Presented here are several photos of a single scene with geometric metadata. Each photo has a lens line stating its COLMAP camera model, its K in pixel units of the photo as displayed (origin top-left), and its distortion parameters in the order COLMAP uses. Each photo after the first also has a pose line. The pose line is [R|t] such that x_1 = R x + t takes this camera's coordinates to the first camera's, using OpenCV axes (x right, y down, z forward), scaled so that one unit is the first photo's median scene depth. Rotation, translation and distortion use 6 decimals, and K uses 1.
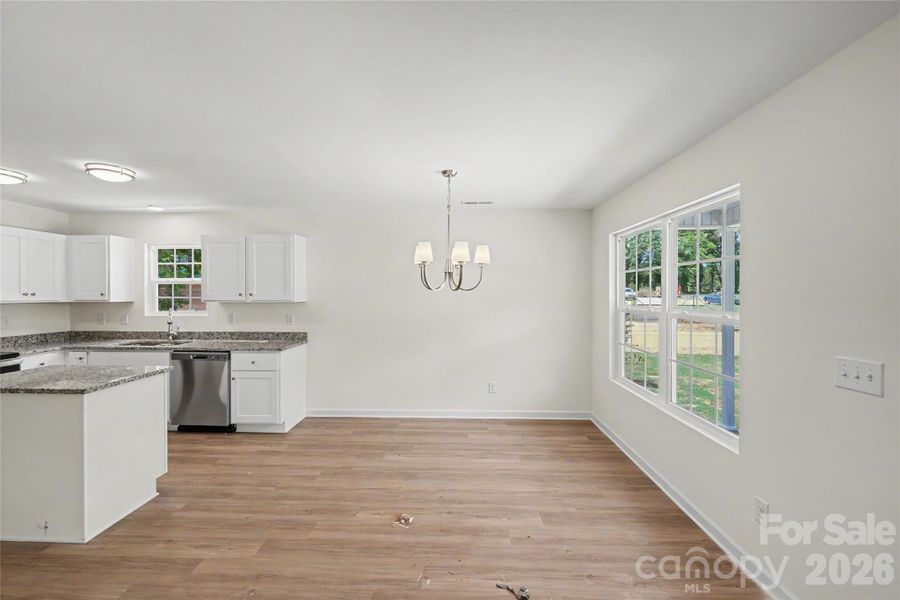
lens RADIAL K [[369.2, 0, 444.0], [0, 369.2, 296.2], [0, 0, 1]] dist [0.005957, -0.001391]
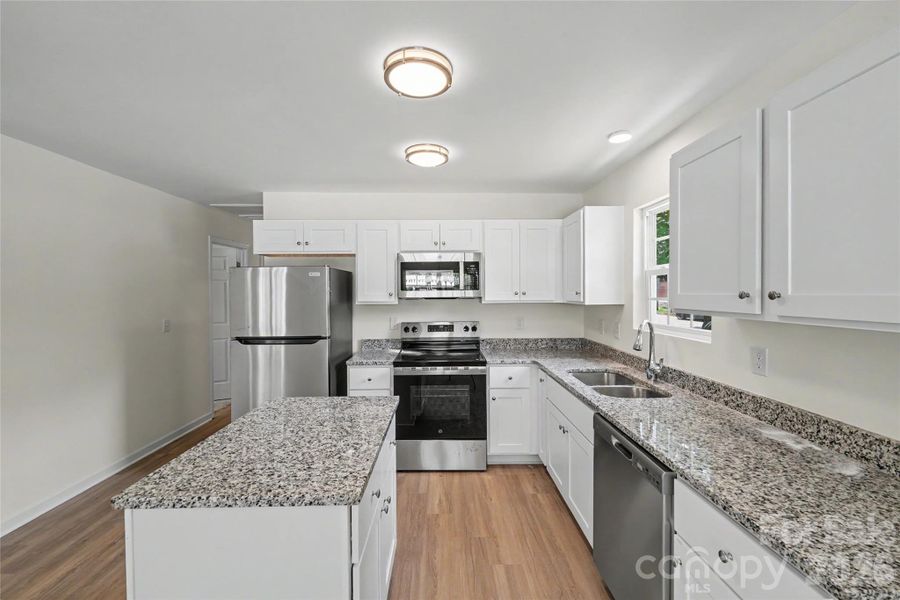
lens RADIAL K [[369.2, 0, 443.6], [0, 369.2, 295.4], [0, 0, 1]] dist [0.005957, -0.001391]
pose [[0.039770, 0.010315, -0.999156, -0.231671], [0.003378, 0.999940, 0.010458, -0.009220], [0.999203, -0.003791, 0.039733, 0.708884]]
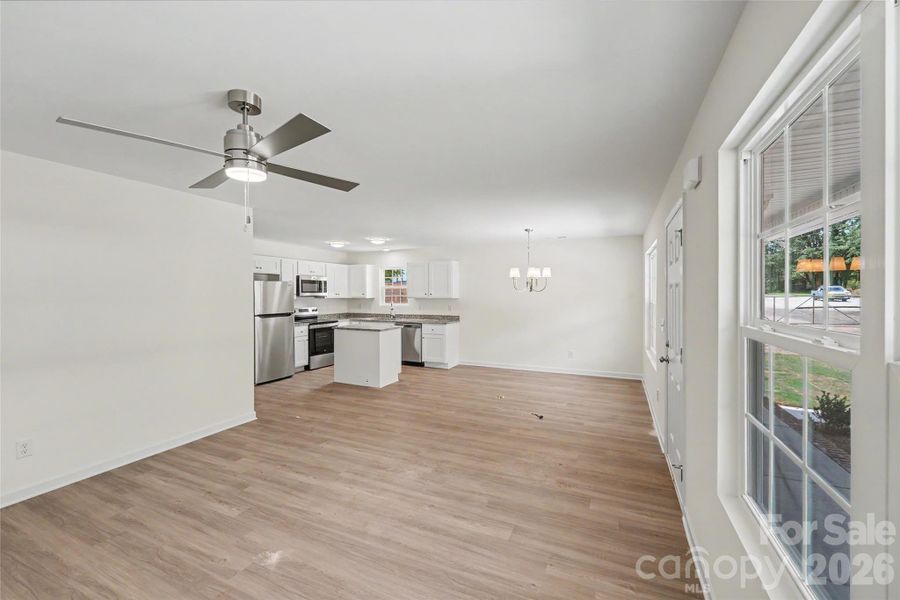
lens RADIAL K [[369.2, 0, 458.8], [0, 369.2, 297.2], [0, 0, 1]] dist [0.005957, -0.001391]
pose [[0.936098, 0.001884, -0.351733, 0.255786], [-0.000354, 0.999990, 0.004416, 0.002059], [0.351738, -0.004010, 0.936090, -0.672339]]
